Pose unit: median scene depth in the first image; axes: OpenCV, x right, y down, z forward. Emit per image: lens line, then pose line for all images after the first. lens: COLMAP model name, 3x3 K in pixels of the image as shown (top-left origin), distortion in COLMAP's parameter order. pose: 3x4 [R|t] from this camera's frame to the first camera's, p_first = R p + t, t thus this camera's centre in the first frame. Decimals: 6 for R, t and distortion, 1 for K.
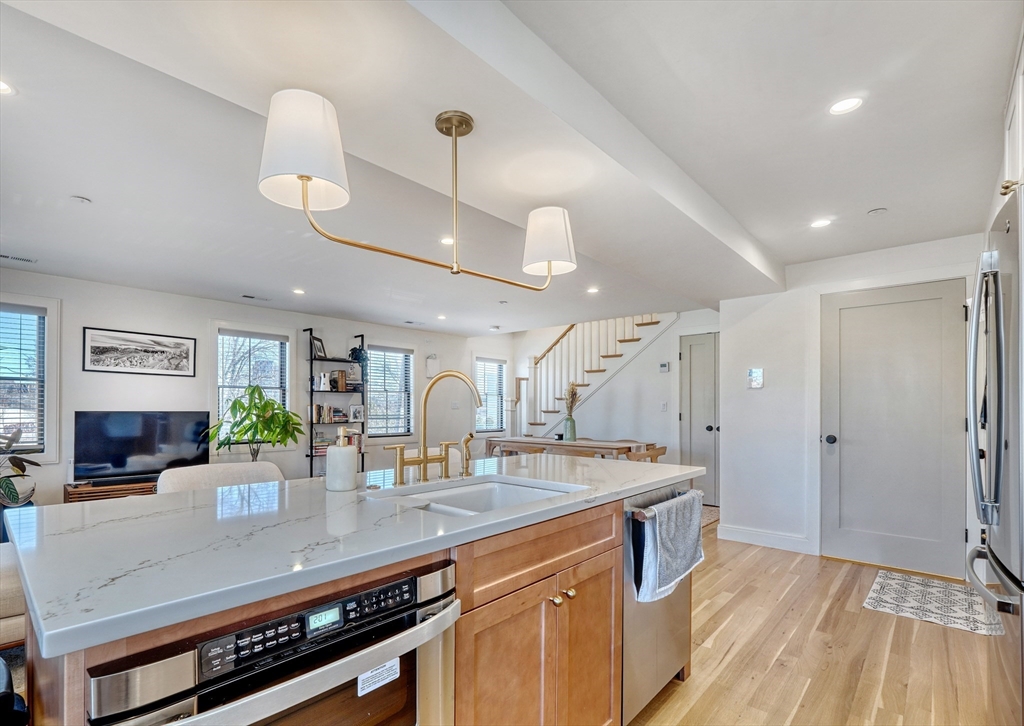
lens RADIAL K [[487.2, 0, 493.2], [0, 487.2, 407.8], [0, 0, 1]] dist [-0.020047, -0.000215]
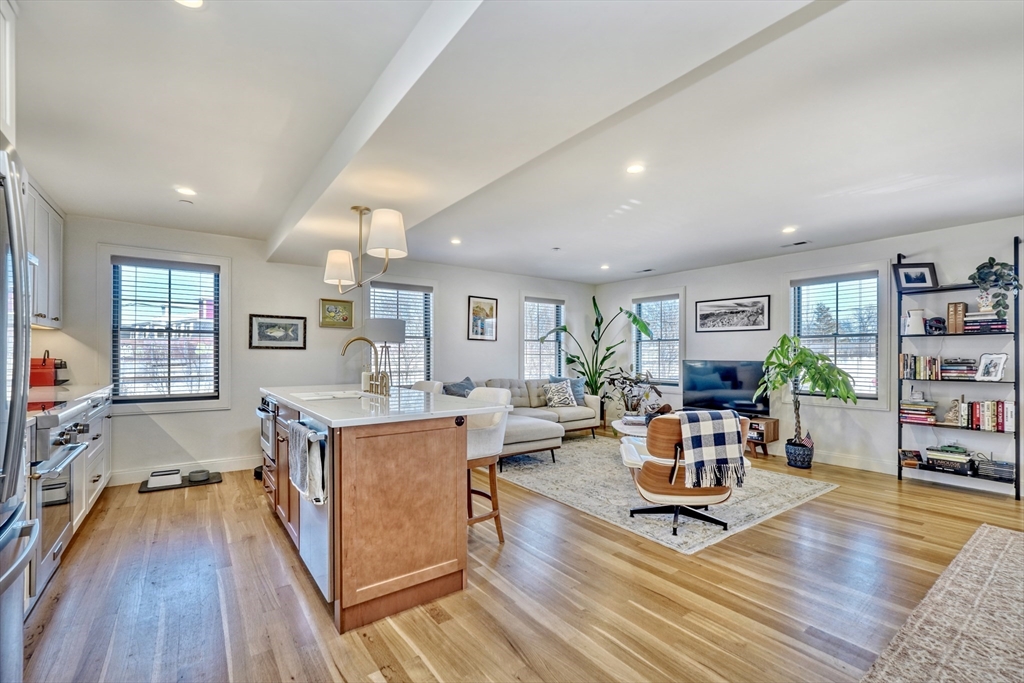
lens RADIAL K [[440.7, 0, 510.6], [0, 440.7, 357.3], [0, 0, 1]] dist [-0.017118, 0.005325]
pose [[-0.192961, -0.002883, -0.981202, 0.392856], [-0.002680, 0.999994, -0.002411, 0.001671], [0.981203, 0.002164, -0.192967, 0.510206]]
